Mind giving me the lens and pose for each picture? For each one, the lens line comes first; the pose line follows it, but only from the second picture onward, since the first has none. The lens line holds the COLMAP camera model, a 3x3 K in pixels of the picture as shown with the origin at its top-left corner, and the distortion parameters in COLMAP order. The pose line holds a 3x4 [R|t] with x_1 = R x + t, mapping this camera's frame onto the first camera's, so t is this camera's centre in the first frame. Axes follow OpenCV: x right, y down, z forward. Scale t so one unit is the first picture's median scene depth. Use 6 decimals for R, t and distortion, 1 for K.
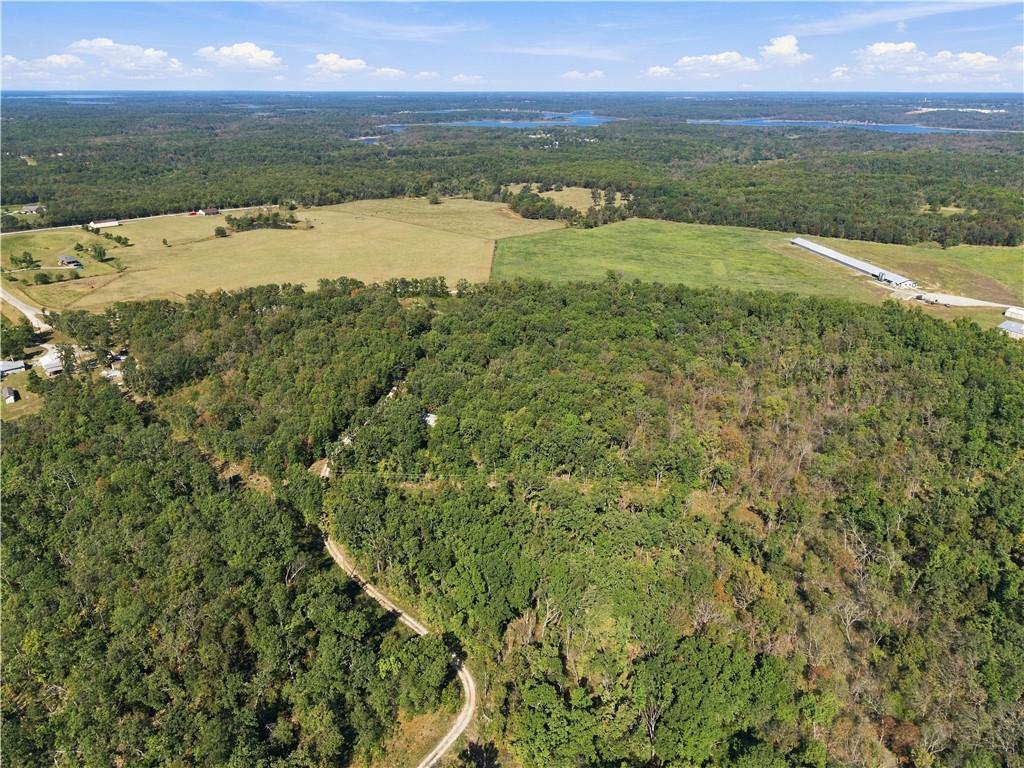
lens RADIAL K [[676.4, 0, 512.0], [0, 676.4, 384.0], [0, 0, 1]] dist [0.029419, -0.037509]
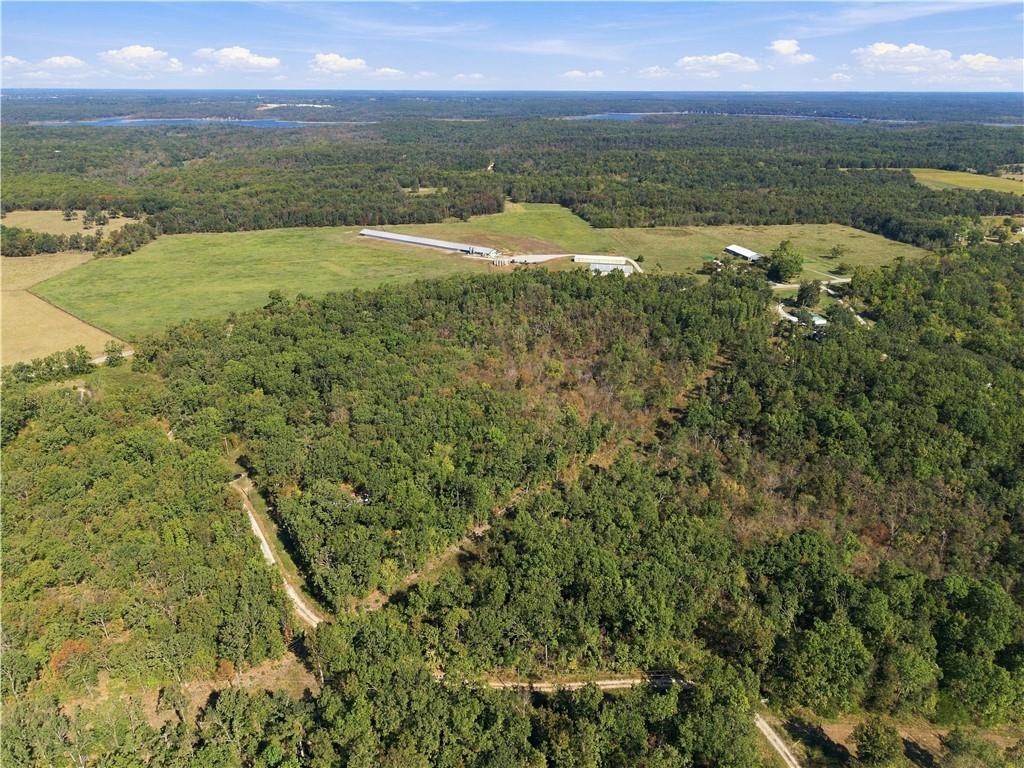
lens RADIAL K [[676.4, 0, 512.0], [0, 676.4, 384.0], [0, 0, 1]] dist [0.029419, -0.037509]
pose [[0.658226, -0.299488, 0.690685, -0.199633], [0.297736, 0.946223, 0.126548, -0.047986], [-0.691442, 0.122345, 0.711997, 0.112359]]
